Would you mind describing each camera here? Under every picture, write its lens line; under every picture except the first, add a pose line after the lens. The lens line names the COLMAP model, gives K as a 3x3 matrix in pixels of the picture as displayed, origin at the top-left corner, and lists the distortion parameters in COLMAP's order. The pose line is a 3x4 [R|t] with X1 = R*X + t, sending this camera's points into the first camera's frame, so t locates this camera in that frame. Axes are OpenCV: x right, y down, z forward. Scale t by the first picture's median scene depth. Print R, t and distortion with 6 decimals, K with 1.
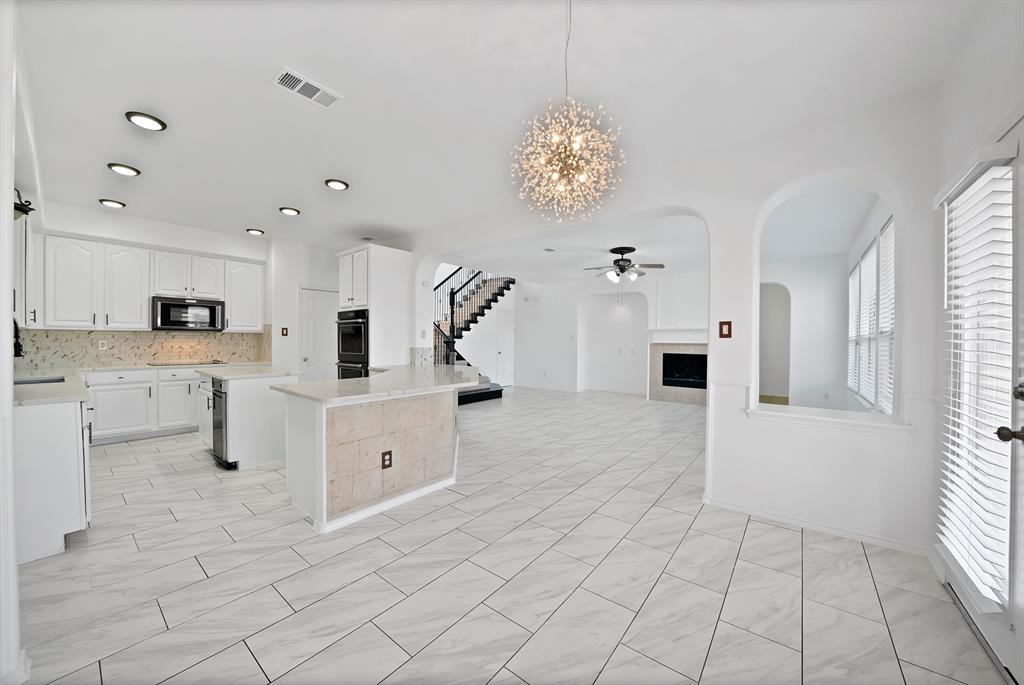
lens RADIAL K [[380.7, 0, 512.0], [0, 380.7, 342.5], [0, 0, 1]] dist [-0.002161, -0.000077]
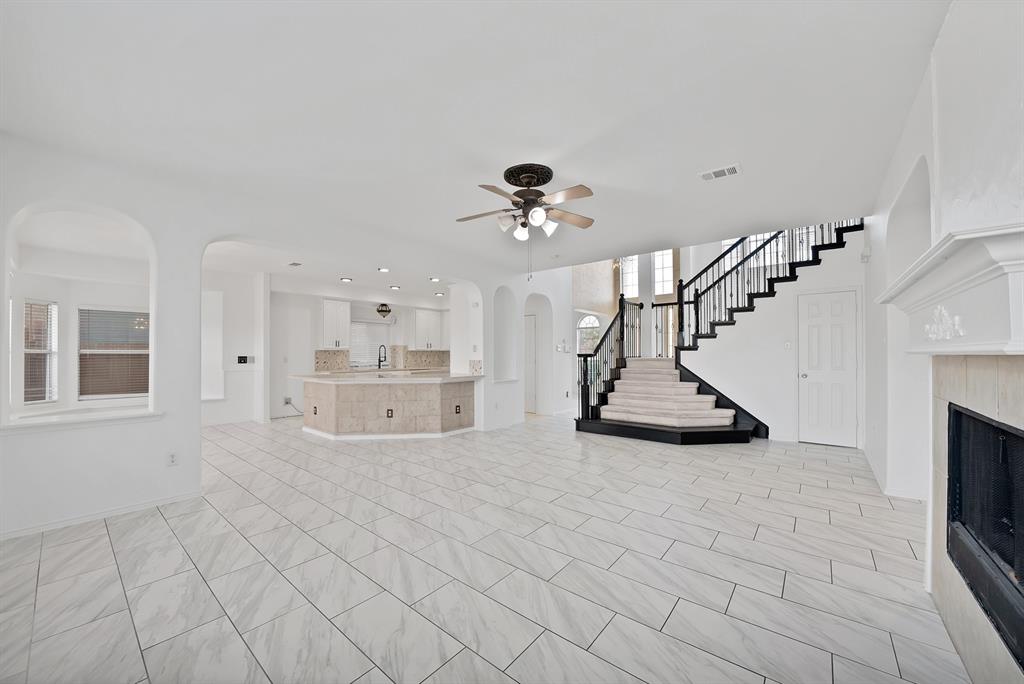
lens RADIAL K [[386.9, 0, 511.6], [0, 386.9, 351.2], [0, 0, 1]] dist [-0.021846, 0.000065]
pose [[-0.045996, -0.017260, -0.998793, 0.615789], [-0.002768, 0.999849, -0.017150, 0.004307], [0.998938, 0.001976, -0.046037, 0.763138]]
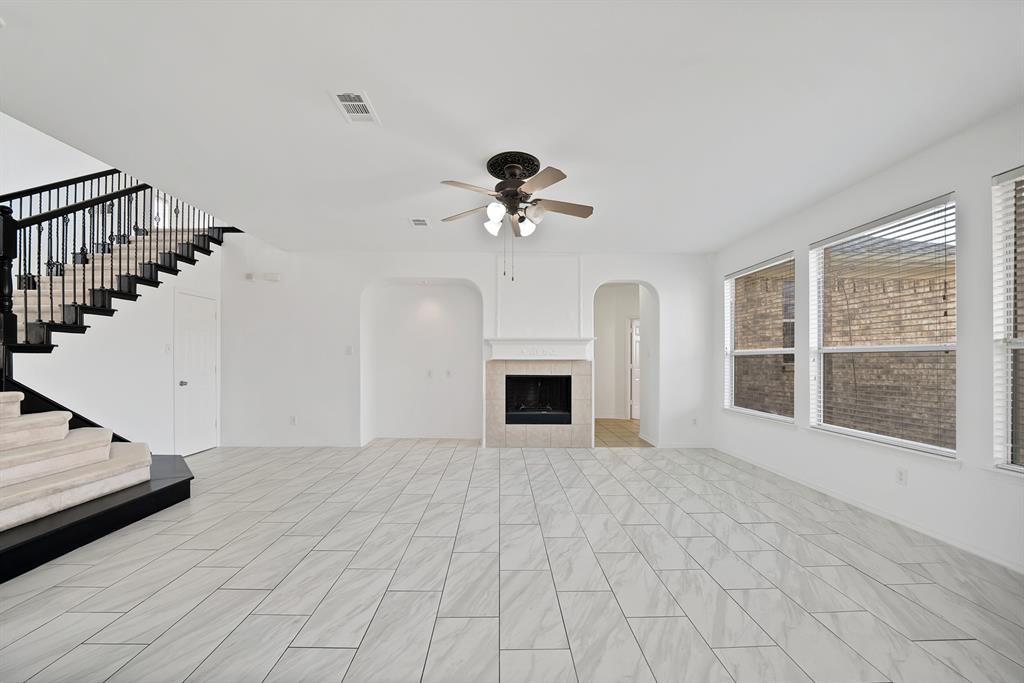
lens RADIAL K [[379.3, 0, 505.2], [0, 379.3, 358.0], [0, 0, 1]] dist [-0.016785, 0.000088]
pose [[0.786059, -0.006837, 0.618114, -0.007520], [0.008136, 0.999967, 0.000715, -0.001552], [-0.618098, 0.004467, 0.786088, 0.485096]]
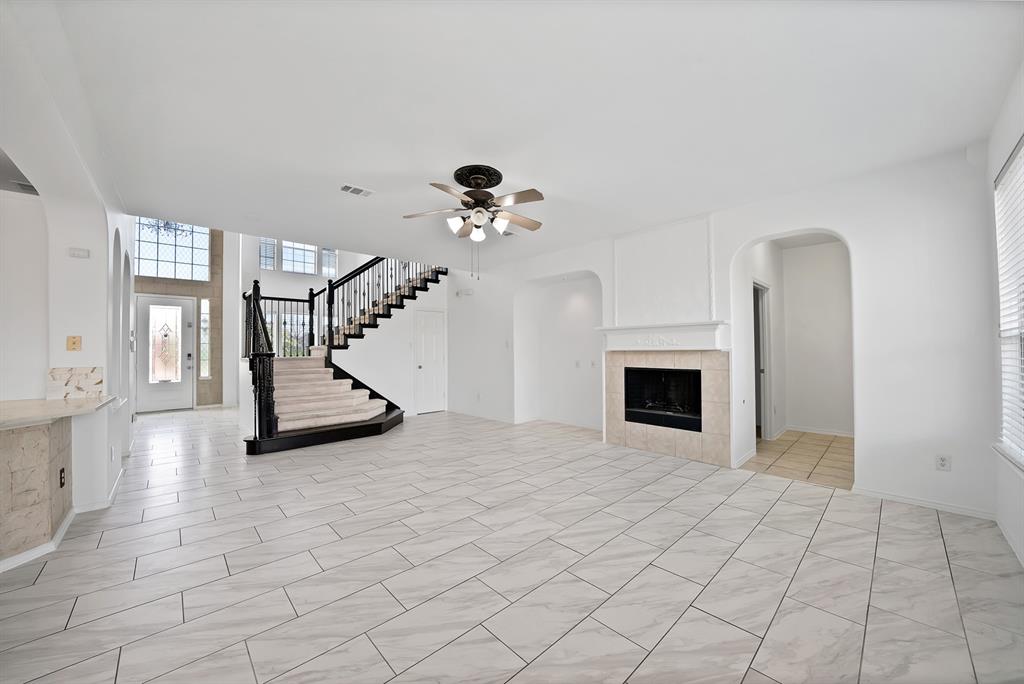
lens RADIAL K [[371.9, 0, 505.3], [0, 371.9, 345.2], [0, 0, 1]] dist [-0.019346, -0.000050]
pose [[0.983885, -0.020592, -0.177613, 0.315384], [0.017354, 0.999654, -0.019765, 0.001703], [0.177958, 0.016364, 0.983902, 0.387487]]
